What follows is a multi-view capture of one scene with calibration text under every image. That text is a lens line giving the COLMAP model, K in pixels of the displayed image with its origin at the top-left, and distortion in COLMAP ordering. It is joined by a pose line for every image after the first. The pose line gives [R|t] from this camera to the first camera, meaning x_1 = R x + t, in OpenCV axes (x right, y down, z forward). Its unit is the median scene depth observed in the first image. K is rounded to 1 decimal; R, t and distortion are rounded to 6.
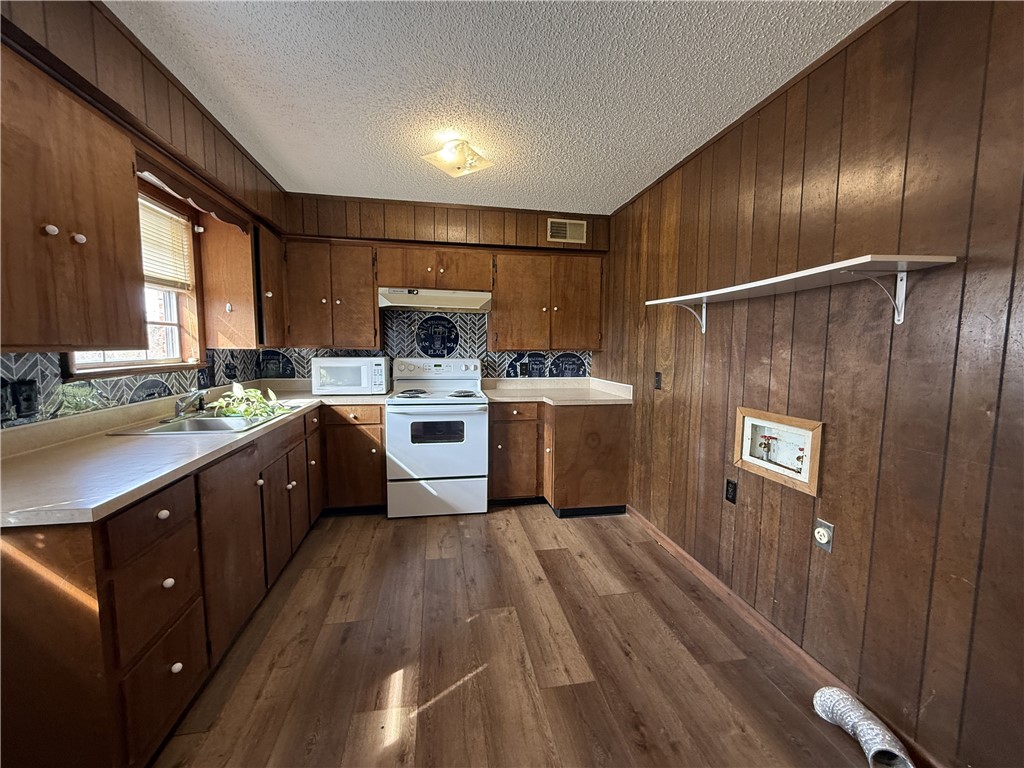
lens RADIAL K [[410.2, 0, 512.0], [0, 410.2, 384.0], [0, 0, 1]] dist [-0.000180, -0.000087]
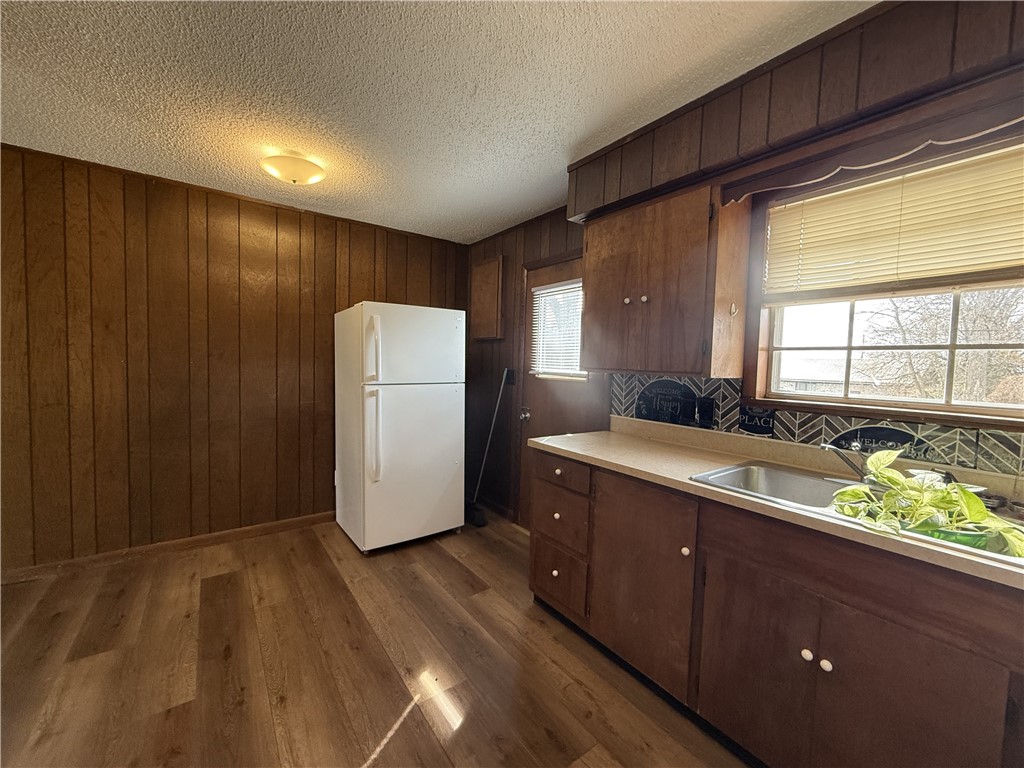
lens RADIAL K [[410.2, 0, 512.0], [0, 410.2, 384.0], [0, 0, 1]] dist [-0.000180, -0.000087]
pose [[-0.897723, -0.009685, -0.440453, 0.022559], [-0.076437, 0.988020, 0.134068, -0.181507], [0.433878, 0.154023, -0.887709, 1.838625]]
